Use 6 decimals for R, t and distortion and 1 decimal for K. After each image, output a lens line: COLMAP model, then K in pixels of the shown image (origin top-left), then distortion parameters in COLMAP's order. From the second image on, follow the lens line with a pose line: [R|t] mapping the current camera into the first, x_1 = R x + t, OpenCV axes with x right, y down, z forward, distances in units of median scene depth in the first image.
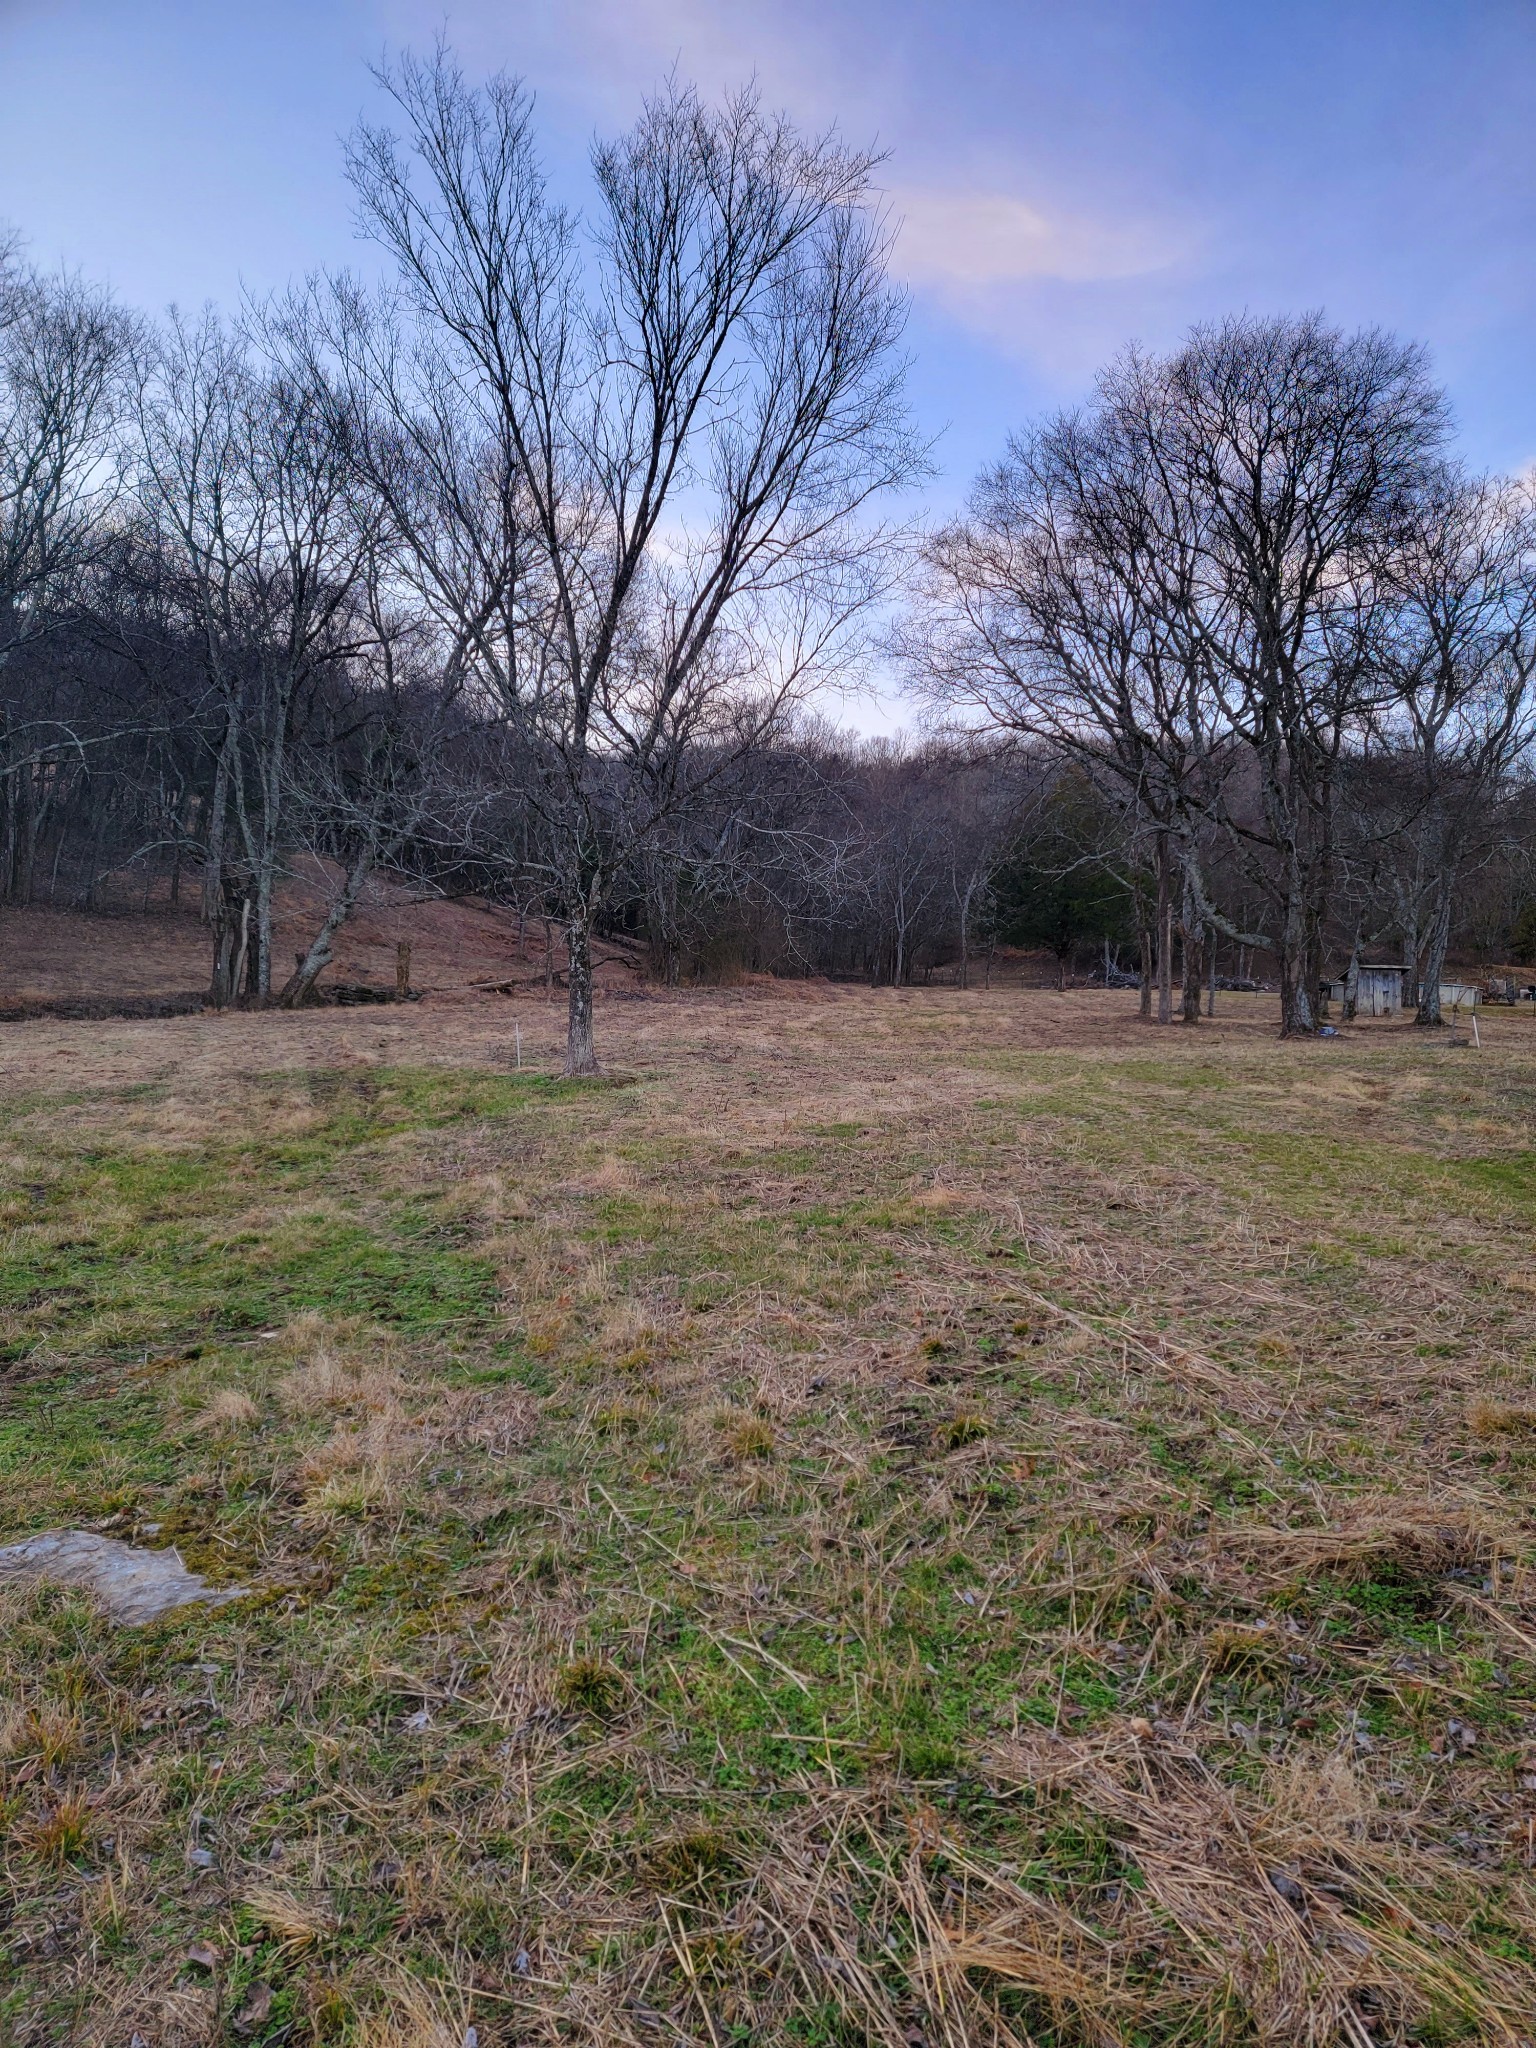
lens RADIAL K [[1407.2, 0, 810.3], [0, 1407.2, 1036.1], [0, 0, 1]] dist [0.100365, -0.079356]
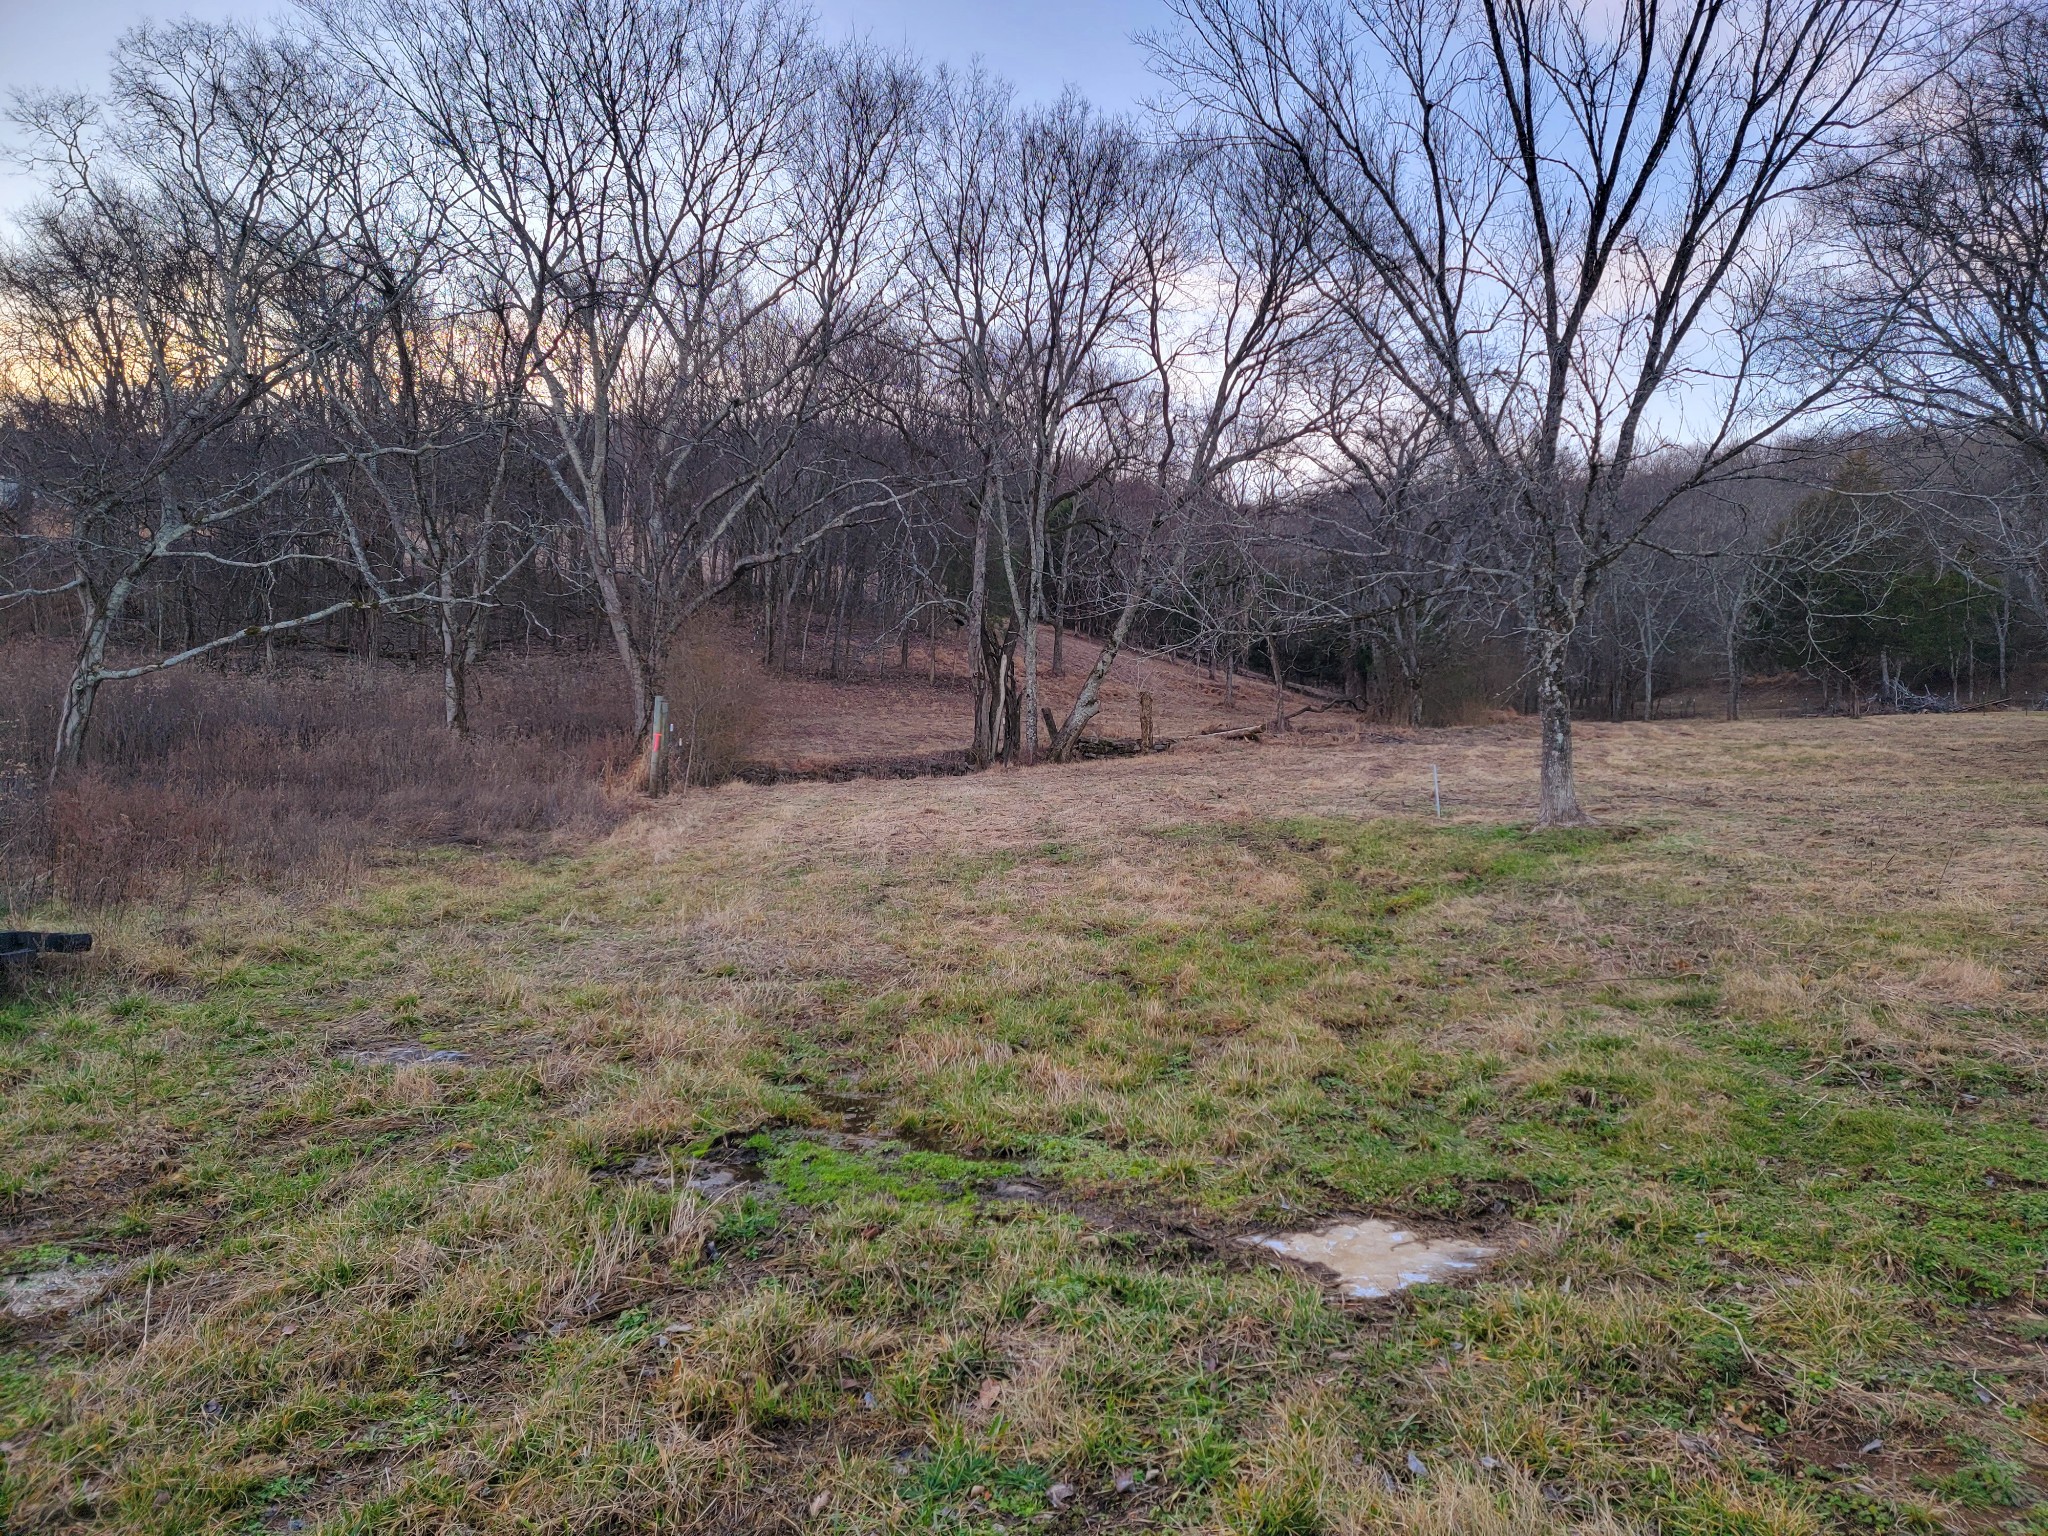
lens RADIAL K [[1407.2, 0, 1055.3], [0, 1407.2, 769.2], [0, 0, 1]] dist [0.100365, -0.079356]
pose [[0.963258, -0.030240, -0.266869, -0.098584], [0.026865, 0.999506, -0.016290, 0.000842], [0.267230, 0.008522, 0.963595, 0.059268]]
